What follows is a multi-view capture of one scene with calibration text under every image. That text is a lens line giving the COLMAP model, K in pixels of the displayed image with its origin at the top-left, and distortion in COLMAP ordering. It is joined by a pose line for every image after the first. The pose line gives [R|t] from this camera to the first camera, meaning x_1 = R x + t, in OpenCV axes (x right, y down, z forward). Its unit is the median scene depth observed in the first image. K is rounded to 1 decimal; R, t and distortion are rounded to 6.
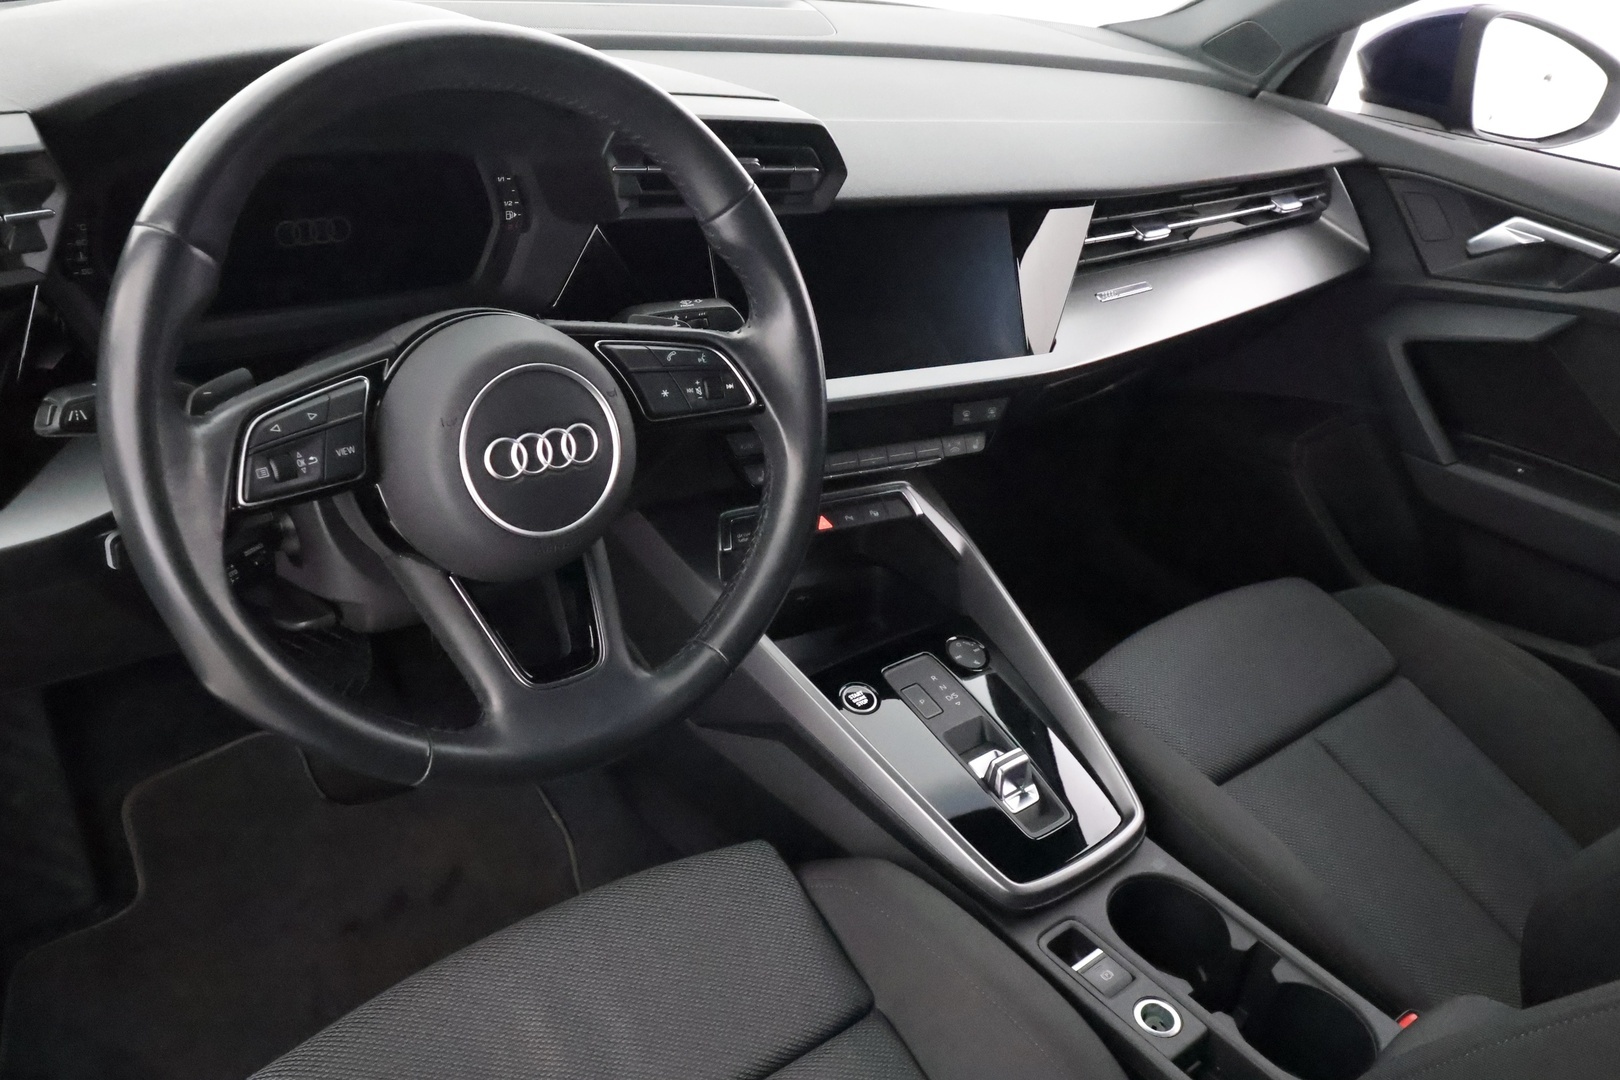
lens RADIAL K [[1276.9, 0, 810.0], [0, 1276.9, 540.0], [0, 0, 1]] dist [0.002232, -0.000033]
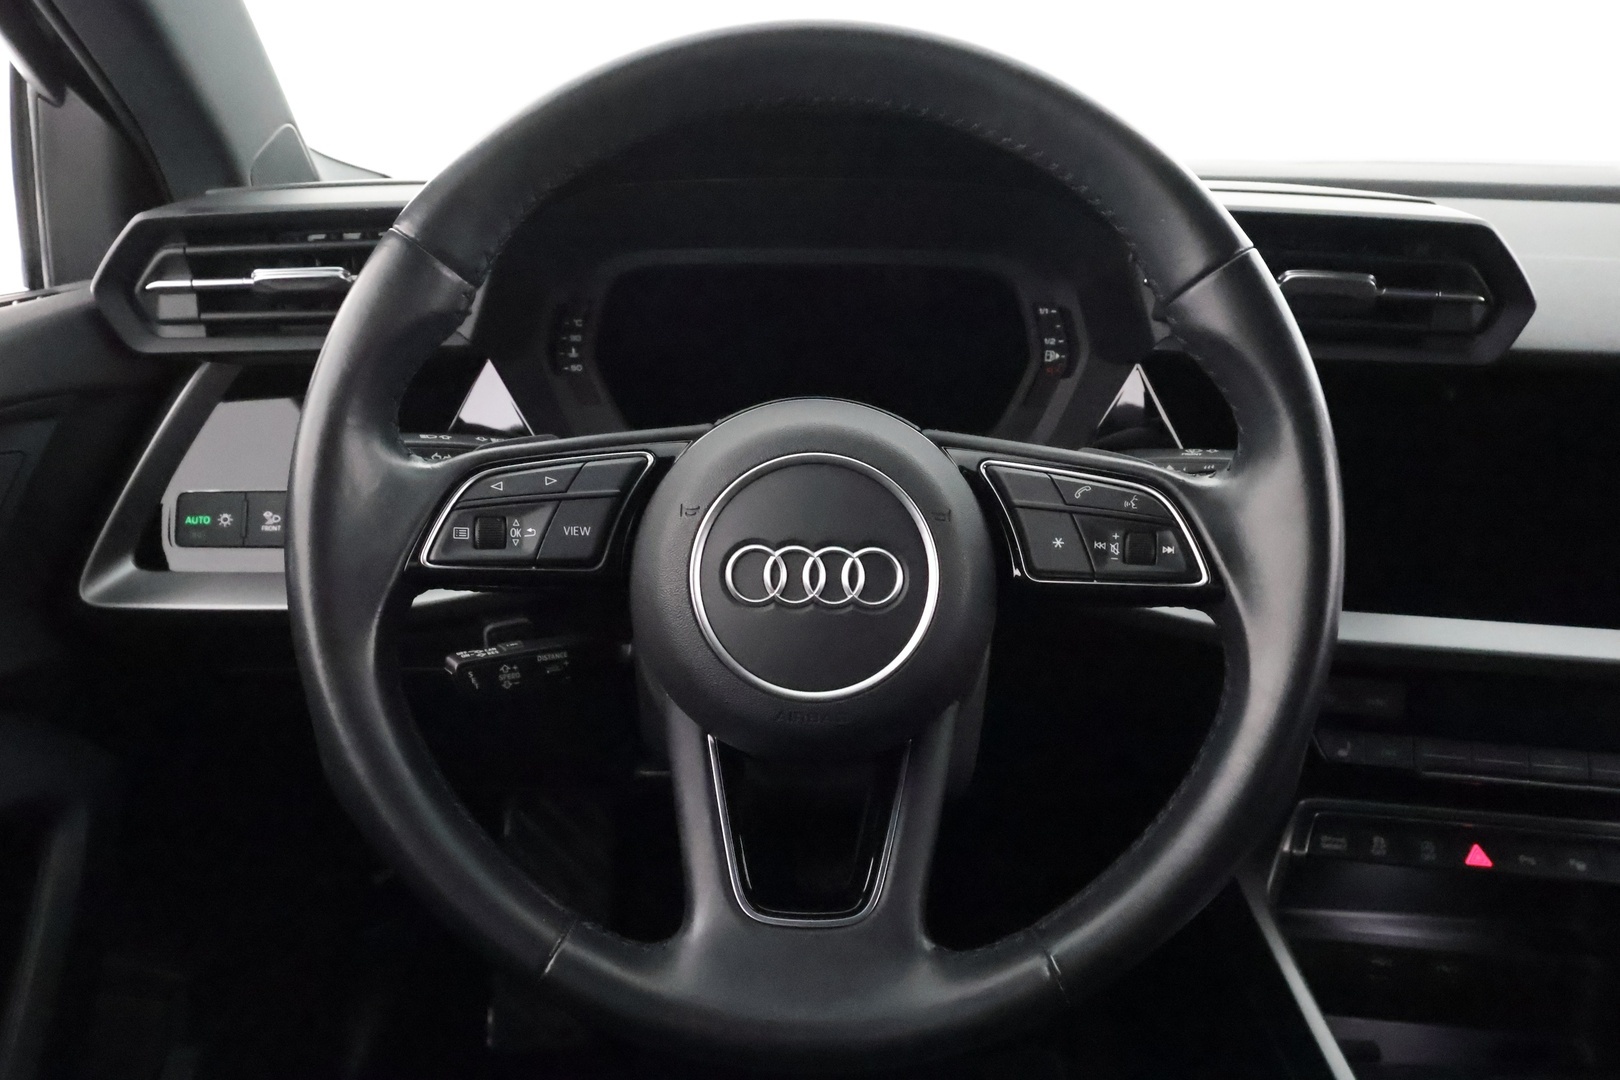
lens RADIAL K [[1254.1, 0, 810.0], [0, 1254.1, 540.0], [0, 0, 1]] dist [-0.000758, 0.002307]
pose [[0.775715, 0.107021, -0.621942, 0.154146], [-0.244740, 0.959405, -0.140161, 0.005970], [0.581694, 0.260939, 0.770417, 0.332848]]
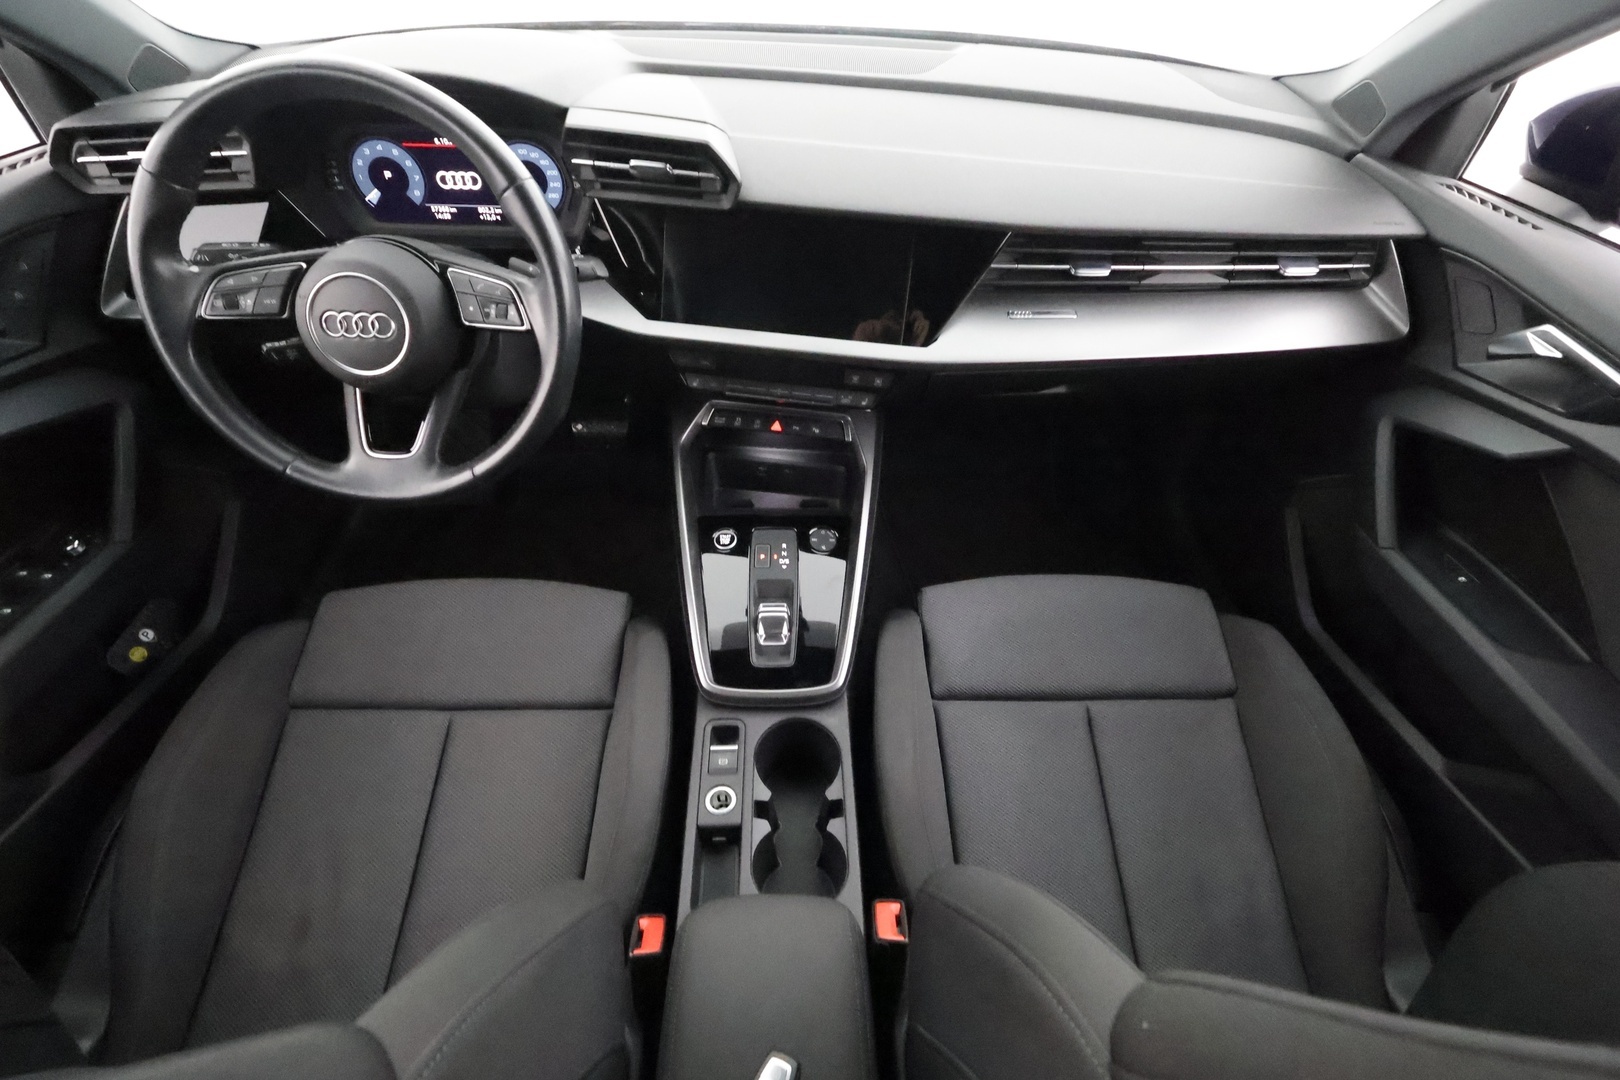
lens RADIAL K [[753.4, 0, 810.0], [0, 753.4, 540.0], [0, 0, 1]] dist [-0.008091, 0.004958]
pose [[0.792004, 0.357438, -0.494943, 0.649381], [-0.255602, 0.930357, 0.262874, -0.161816], [0.554435, -0.081689, 0.828208, 0.331425]]
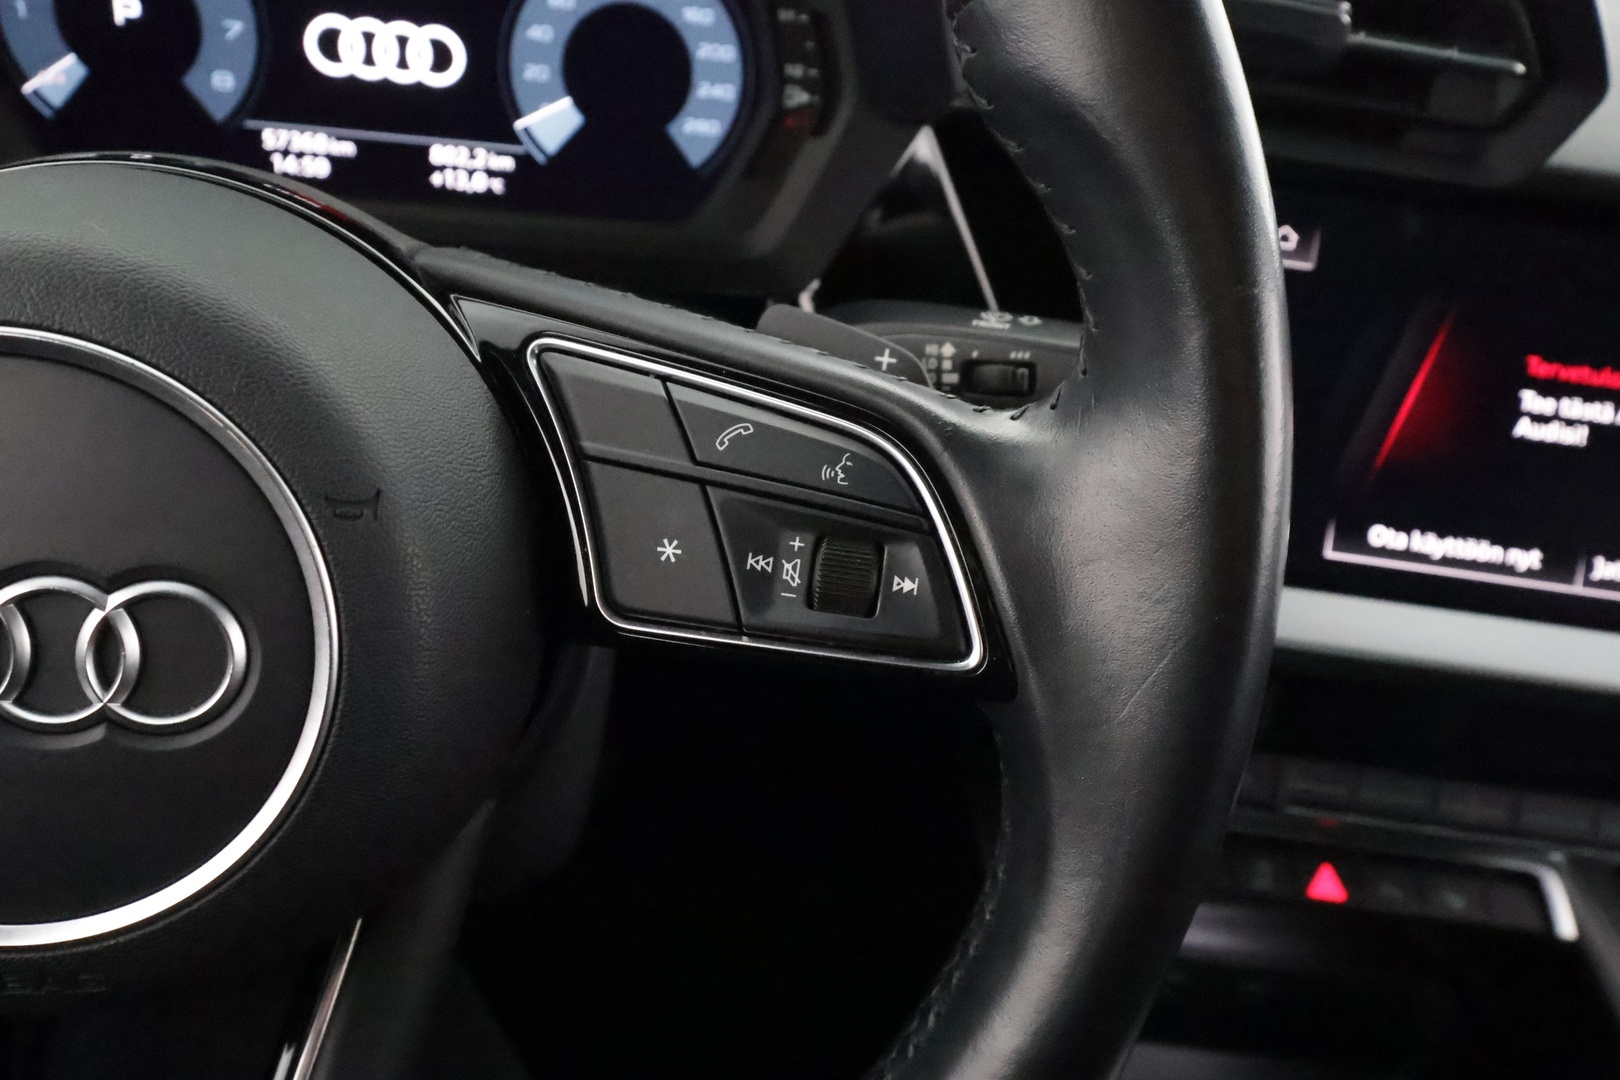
lens RADIAL K [[1276.9, 0, 810.0], [0, 1276.9, 540.0], [0, 0, 1]] dist [0.002232, -0.000033]
pose [[0.843624, 0.269692, -0.464290, 0.041420], [-0.293844, 0.955619, 0.021170, -0.105929], [0.449394, 0.118569, 0.885430, 0.597034]]
